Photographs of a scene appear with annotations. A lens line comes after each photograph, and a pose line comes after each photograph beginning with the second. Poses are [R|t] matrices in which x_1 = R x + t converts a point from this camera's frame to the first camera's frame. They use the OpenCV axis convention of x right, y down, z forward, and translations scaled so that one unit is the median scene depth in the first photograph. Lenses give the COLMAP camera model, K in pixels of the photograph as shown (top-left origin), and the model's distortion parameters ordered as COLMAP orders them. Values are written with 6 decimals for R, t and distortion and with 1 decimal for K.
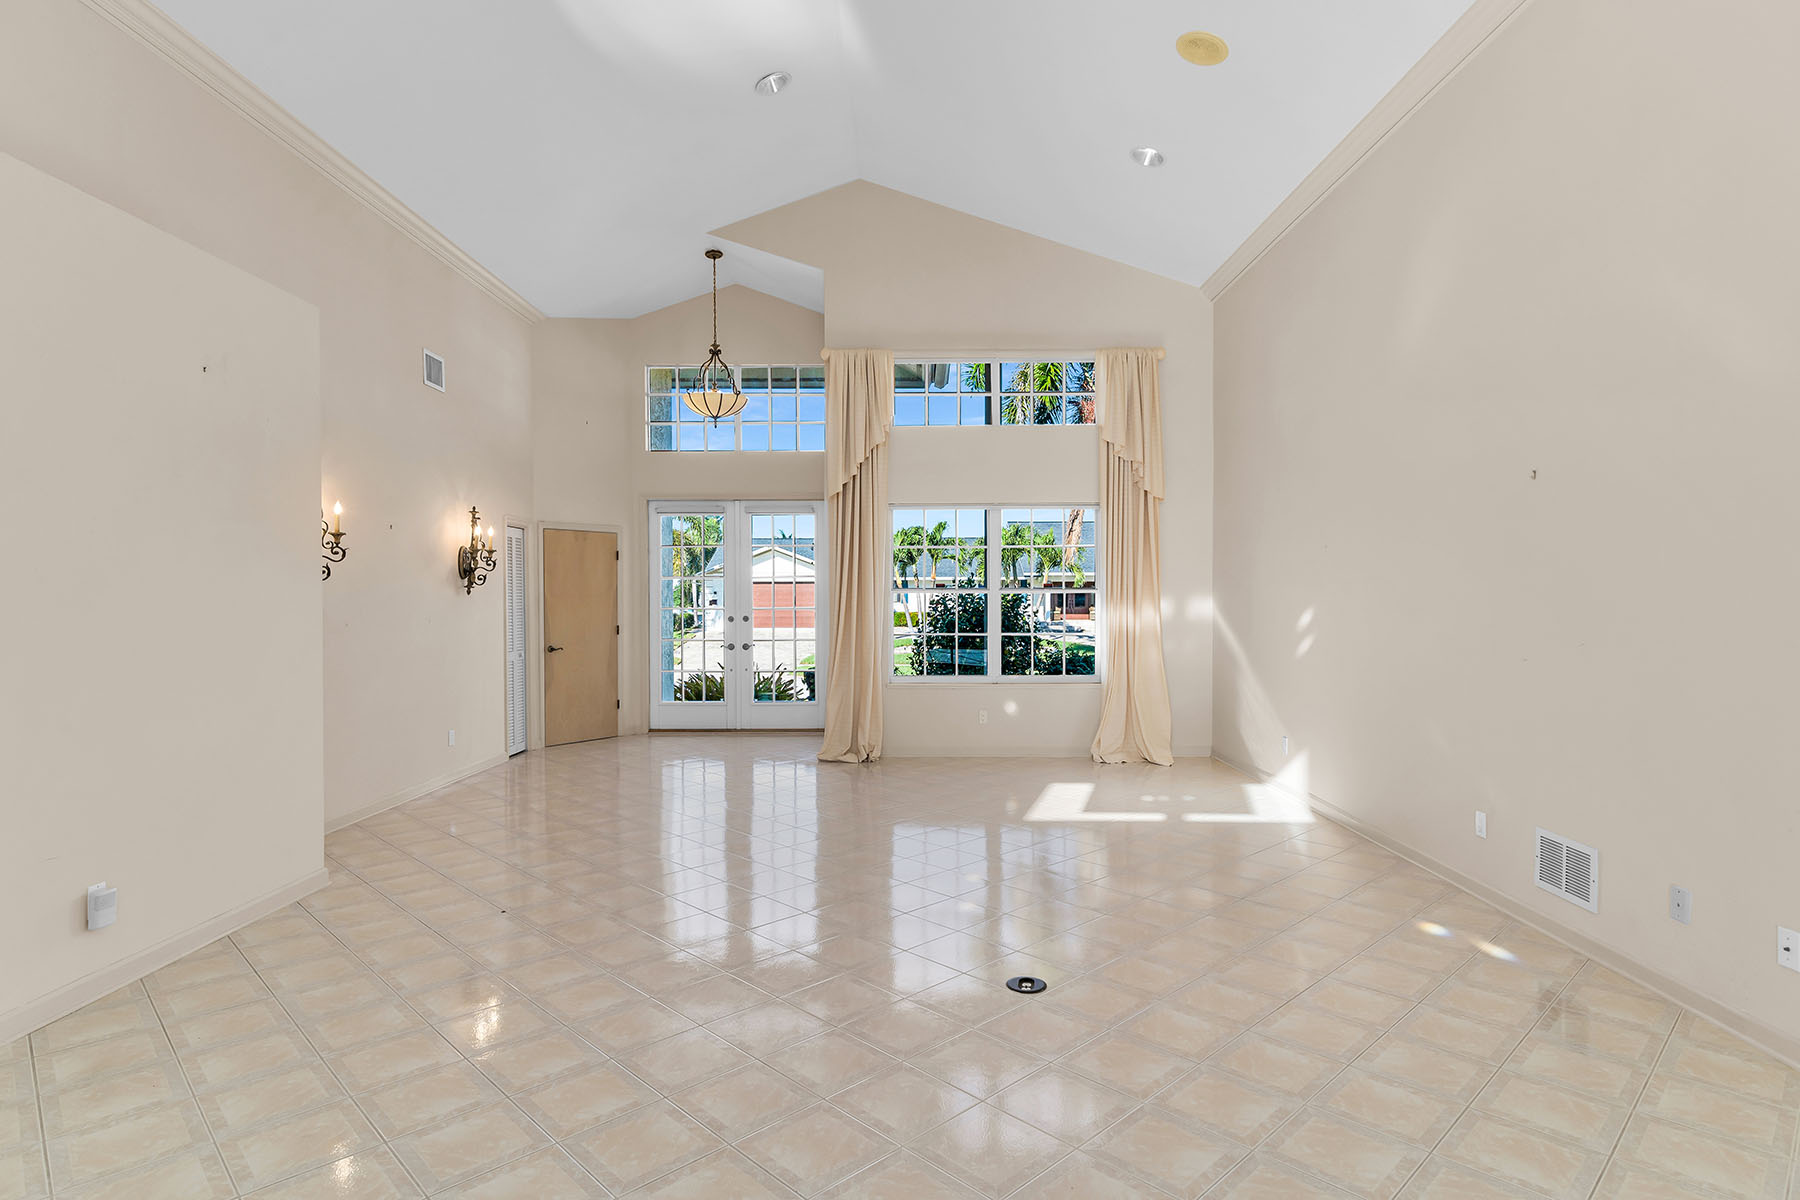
lens RADIAL K [[944.8, 0, 883.5], [0, 944.8, 618.8], [0, 0, 1]] dist [-0.005211, -0.000366]
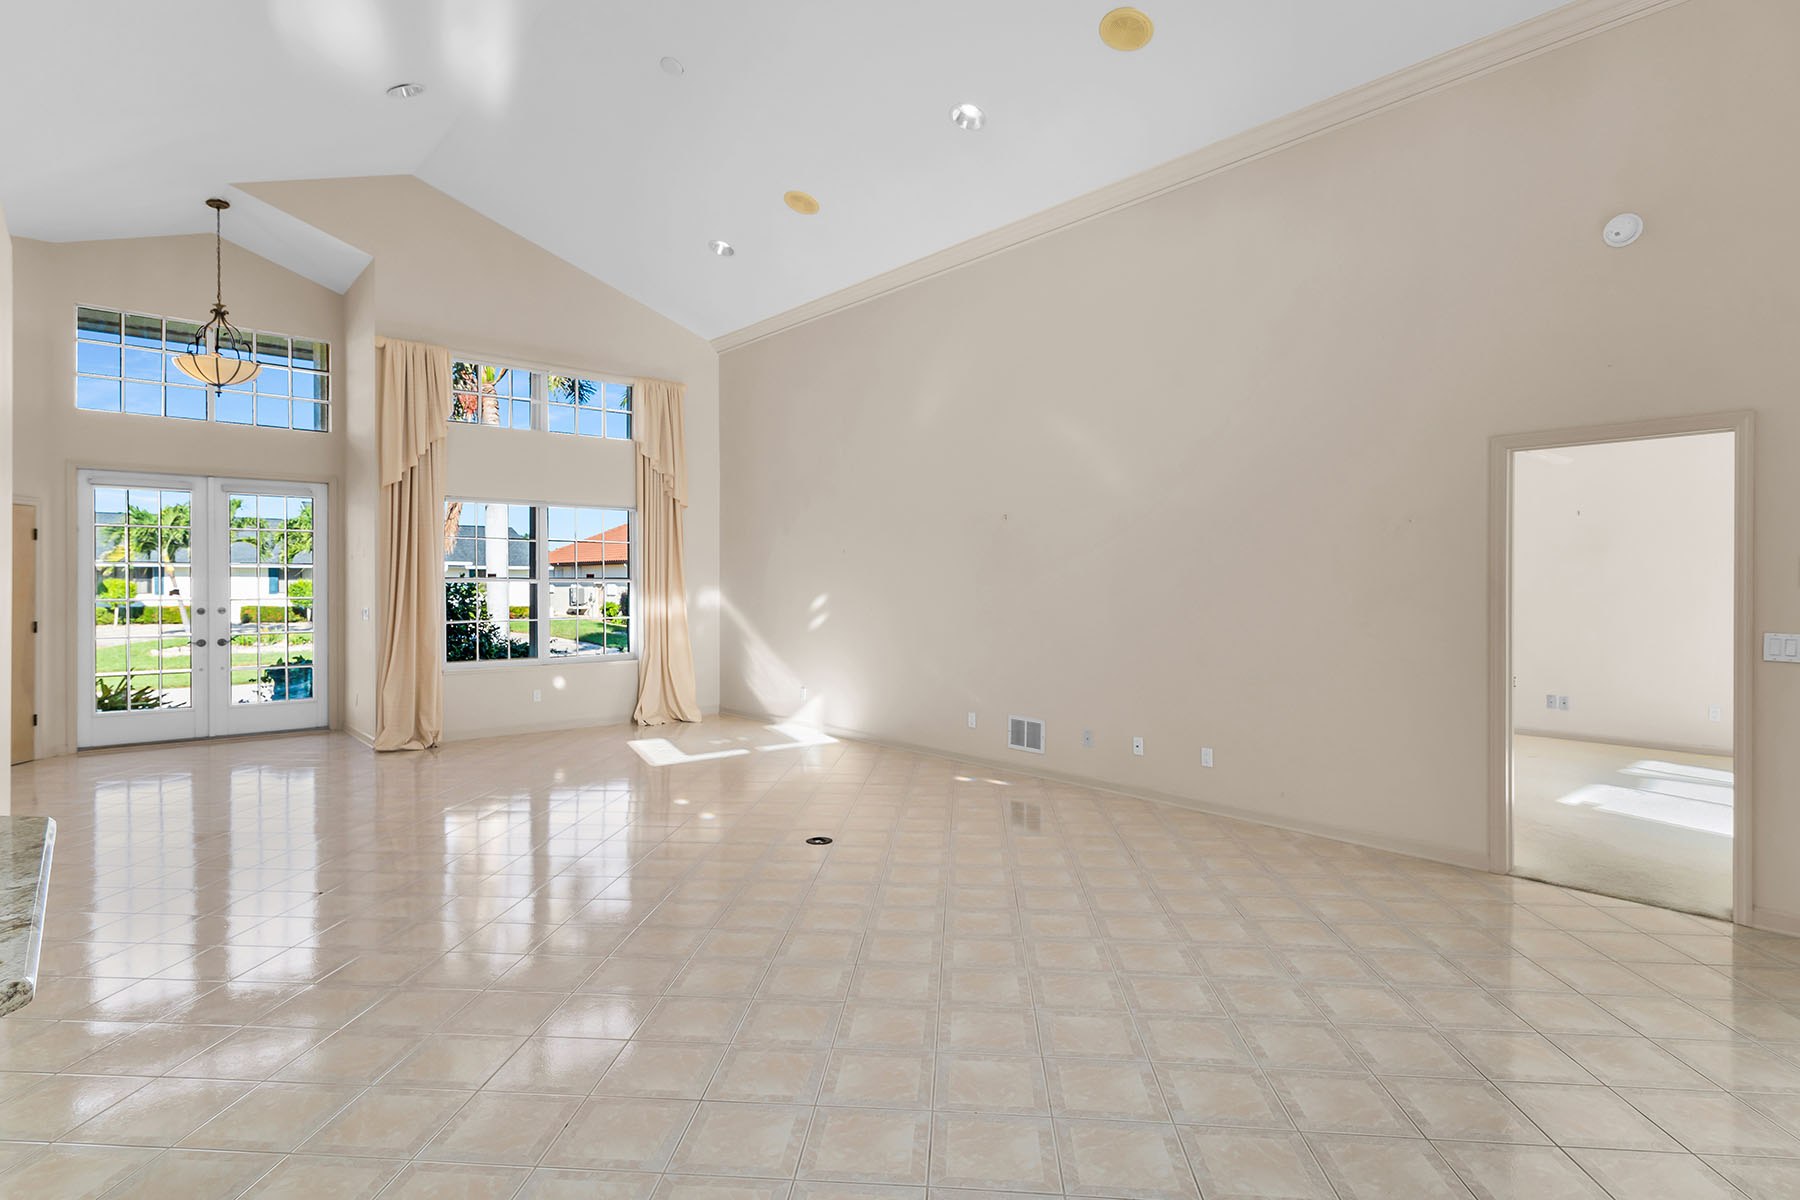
lens RADIAL K [[944.8, 0, 886.9], [0, 944.8, 581.2], [0, 0, 1]] dist [-0.005211, -0.000366]
pose [[0.751448, 0.008836, 0.659733, -0.310347], [0.015613, 0.999392, -0.031168, 0.011415], [-0.659608, 0.033721, 0.750853, -0.088773]]
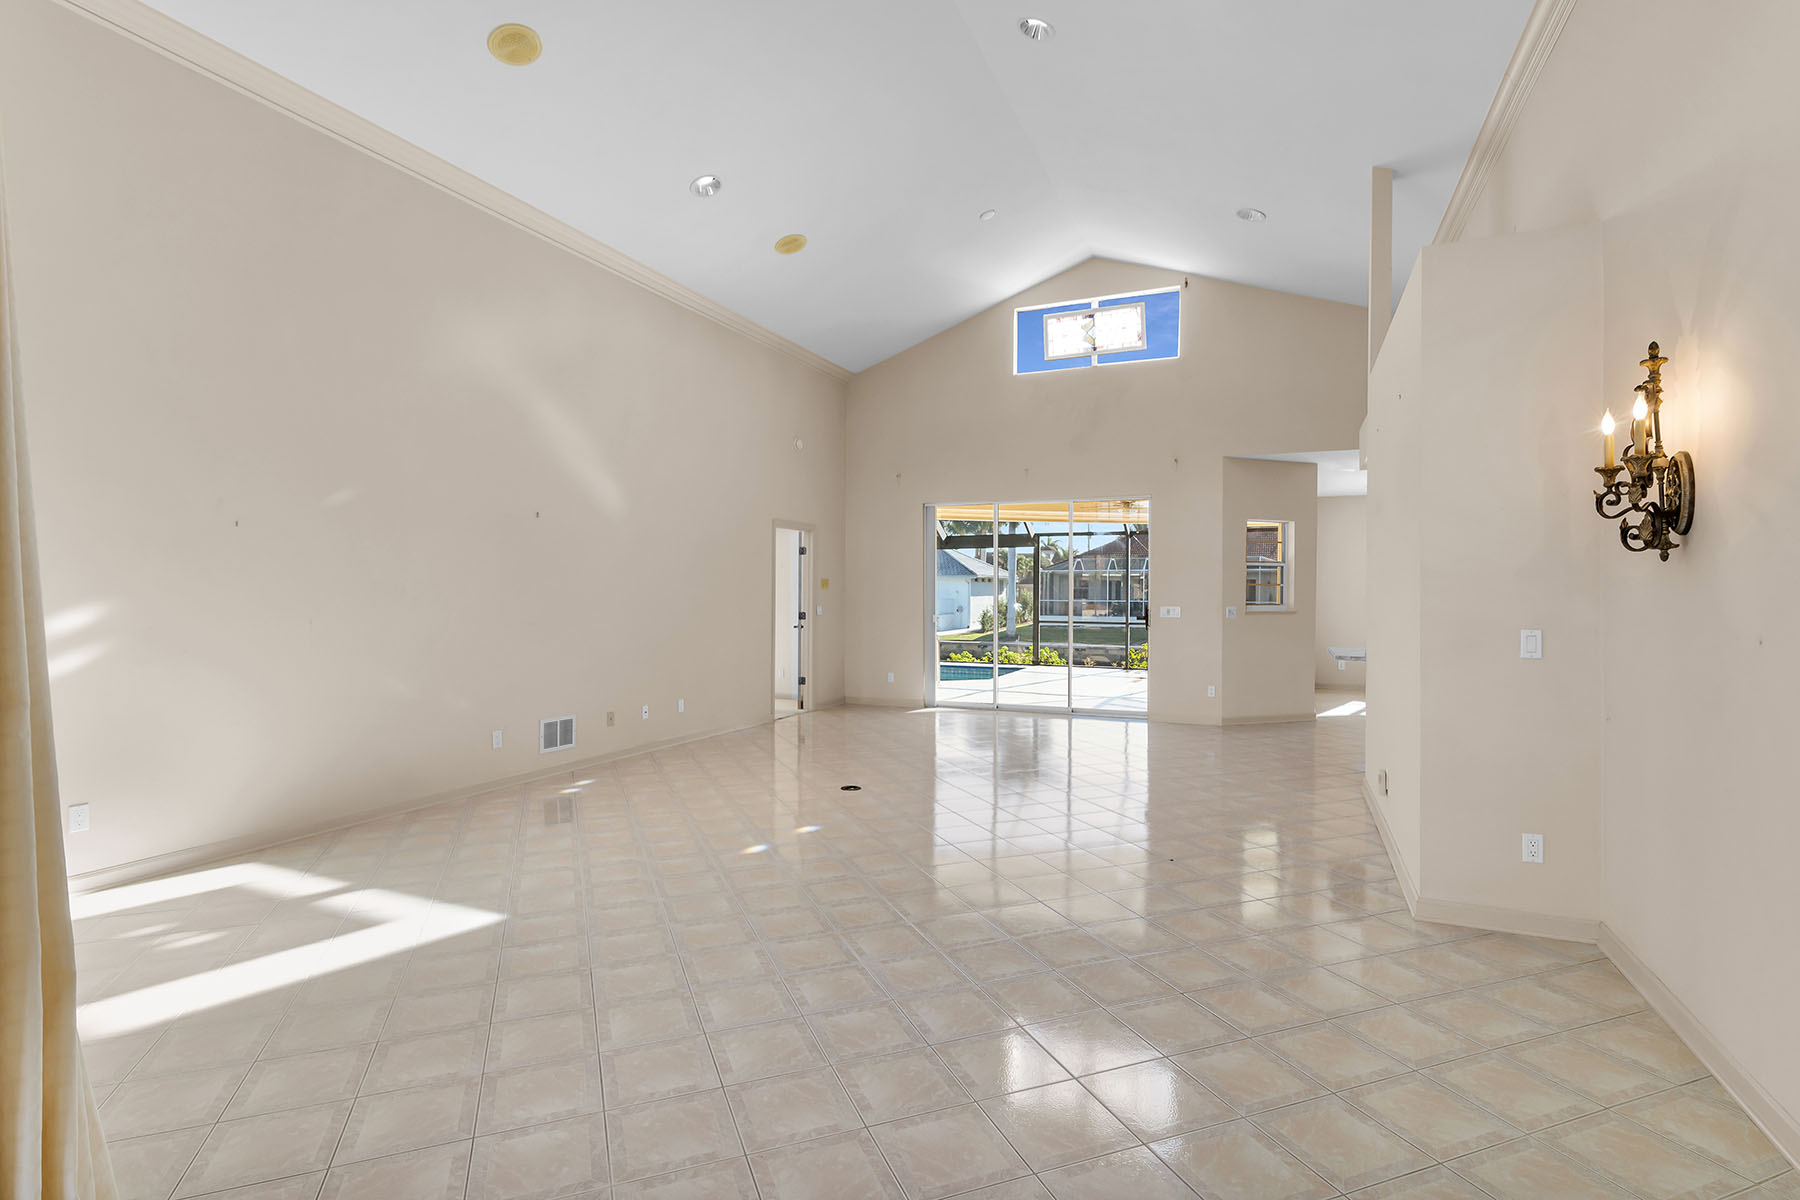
lens RADIAL K [[903.3, 0, 903.1], [0, 903.3, 595.6], [0, 0, 1]] dist [0.028207, 0.000109]
pose [[-0.924672, 0.000343, 0.380764, -0.258224], [0.013634, 0.999388, 0.032209, -0.022599], [-0.380520, 0.034974, -0.924111, 1.087526]]
